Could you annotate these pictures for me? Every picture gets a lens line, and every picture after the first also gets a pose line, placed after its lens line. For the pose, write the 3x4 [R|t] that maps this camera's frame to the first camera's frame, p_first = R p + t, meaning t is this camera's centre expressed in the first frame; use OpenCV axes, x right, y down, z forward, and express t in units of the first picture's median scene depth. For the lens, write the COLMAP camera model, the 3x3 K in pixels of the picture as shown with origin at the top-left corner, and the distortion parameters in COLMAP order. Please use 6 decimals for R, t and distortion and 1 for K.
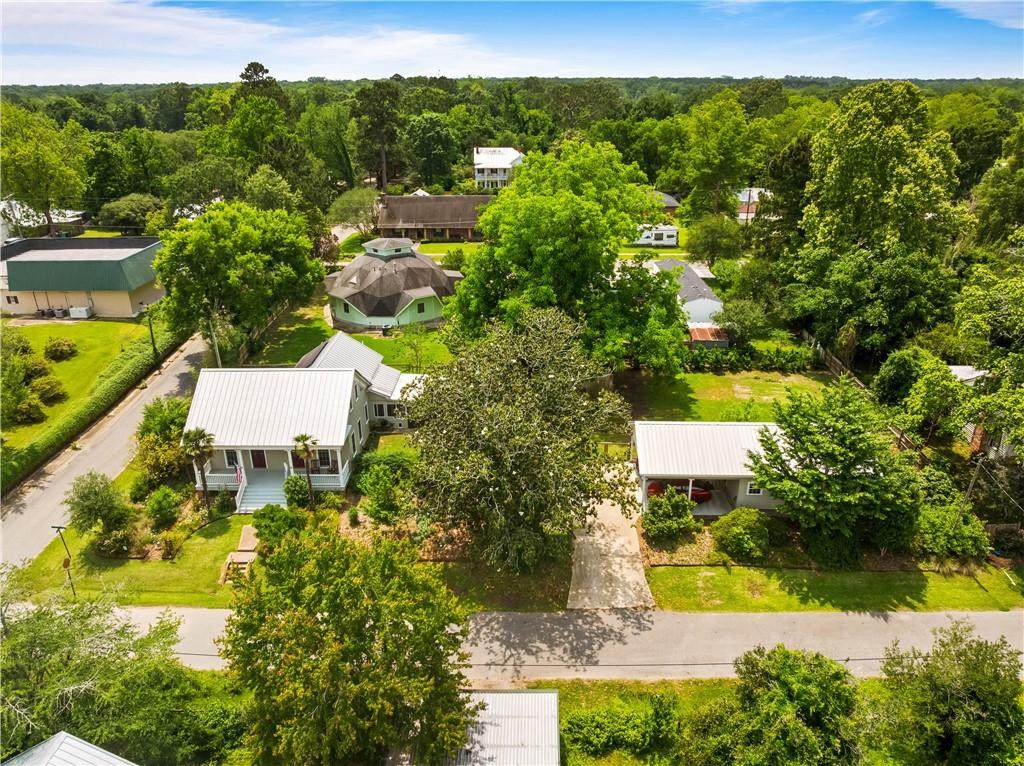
lens RADIAL K [[727.8, 0, 513.9], [0, 727.8, 384.3], [0, 0, 1]] dist [-0.034161, 0.001363]
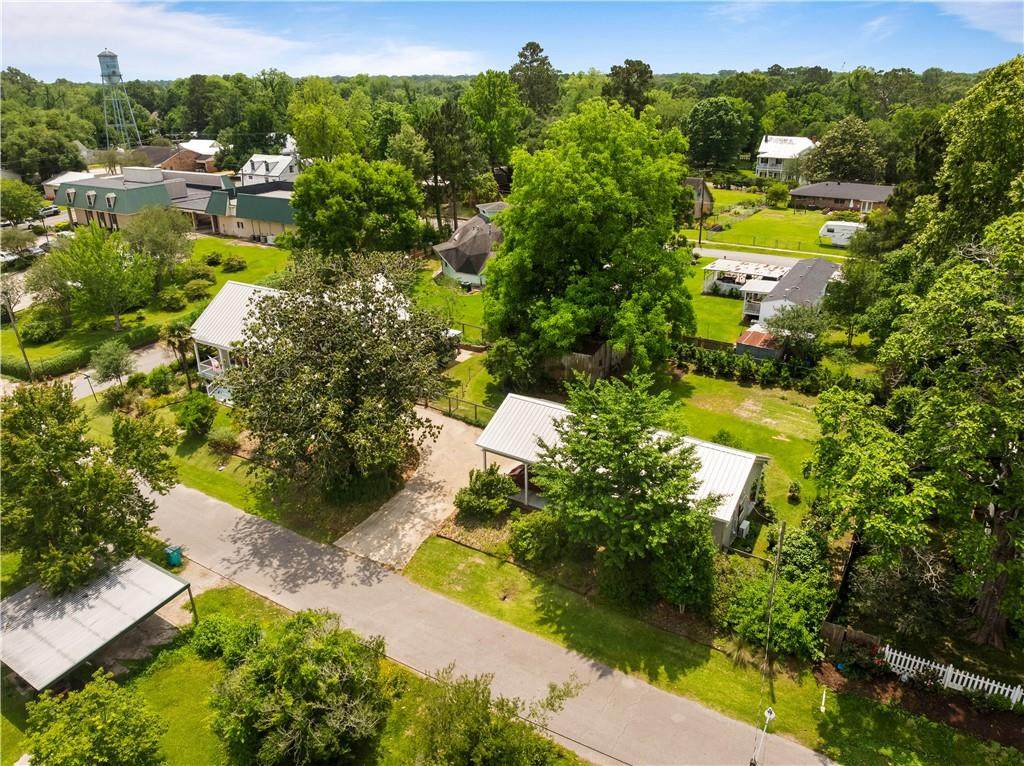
lens RADIAL K [[727.8, 0, 513.8], [0, 727.8, 381.1], [0, 0, 1]] dist [-0.034161, 0.001363]
pose [[0.857907, 0.197019, -0.474531, 0.397625], [-0.196246, 0.979188, 0.051752, -0.008762], [0.474851, 0.048726, 0.878716, 0.119992]]
